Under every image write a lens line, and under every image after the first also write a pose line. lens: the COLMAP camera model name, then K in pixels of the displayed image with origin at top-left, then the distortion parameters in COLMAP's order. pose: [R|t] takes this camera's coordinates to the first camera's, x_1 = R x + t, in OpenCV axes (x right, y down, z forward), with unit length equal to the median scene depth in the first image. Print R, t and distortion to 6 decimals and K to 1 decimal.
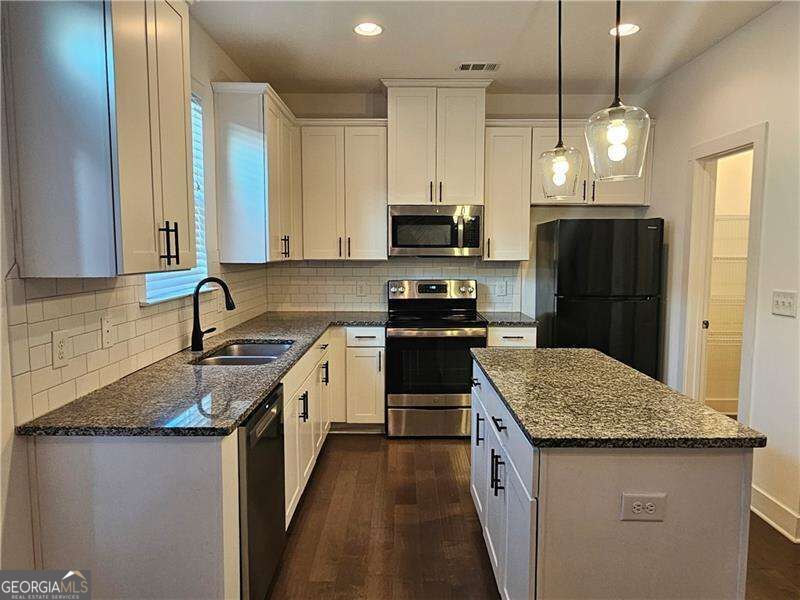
lens RADIAL K [[550.4, 0, 400.0], [0, 550.4, 300.0], [0, 0, 1]] dist [0.004240, 0.001420]
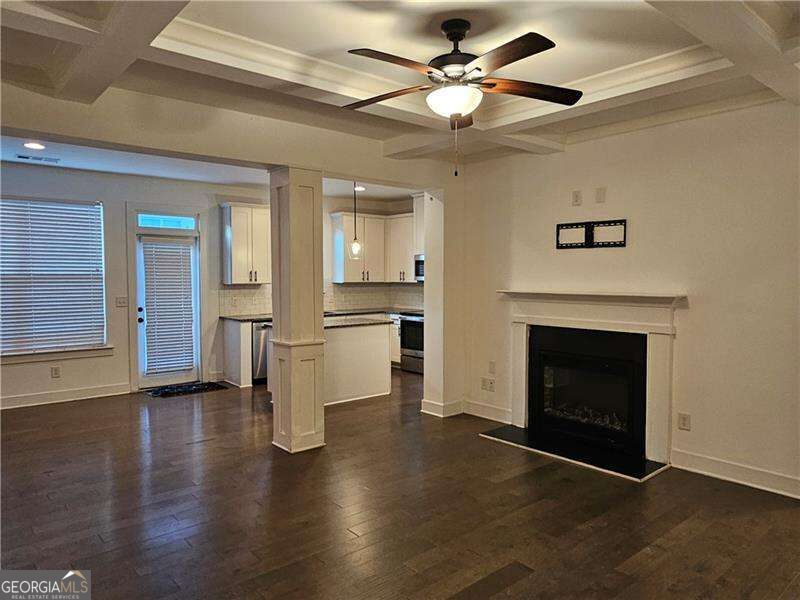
lens RADIAL K [[547.6, 0, 395.0], [0, 547.6, 297.2], [0, 0, 1]] dist [-0.009404, -0.000440]
pose [[0.641739, 0.029447, -0.766358, 1.590140], [-0.068096, 0.997504, -0.018694, 0.023721], [0.763894, 0.064183, 0.642142, -0.348763]]
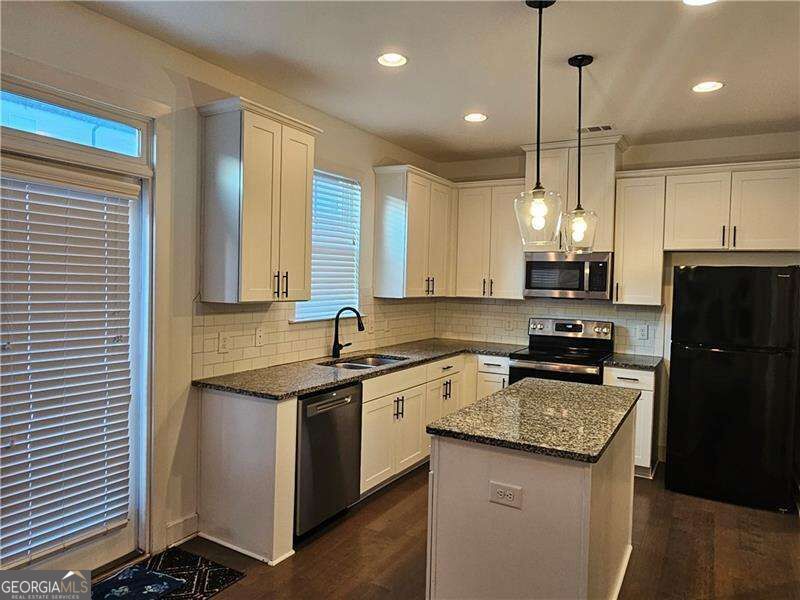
lens RADIAL K [[547.6, 0, 395.0], [0, 547.6, 297.2], [0, 0, 1]] dist [-0.009404, -0.000440]
pose [[0.865485, 0.036468, -0.499605, 0.347254], [-0.070184, 0.996337, -0.048858, -0.004434], [0.495993, 0.077350, 0.864875, -0.120778]]
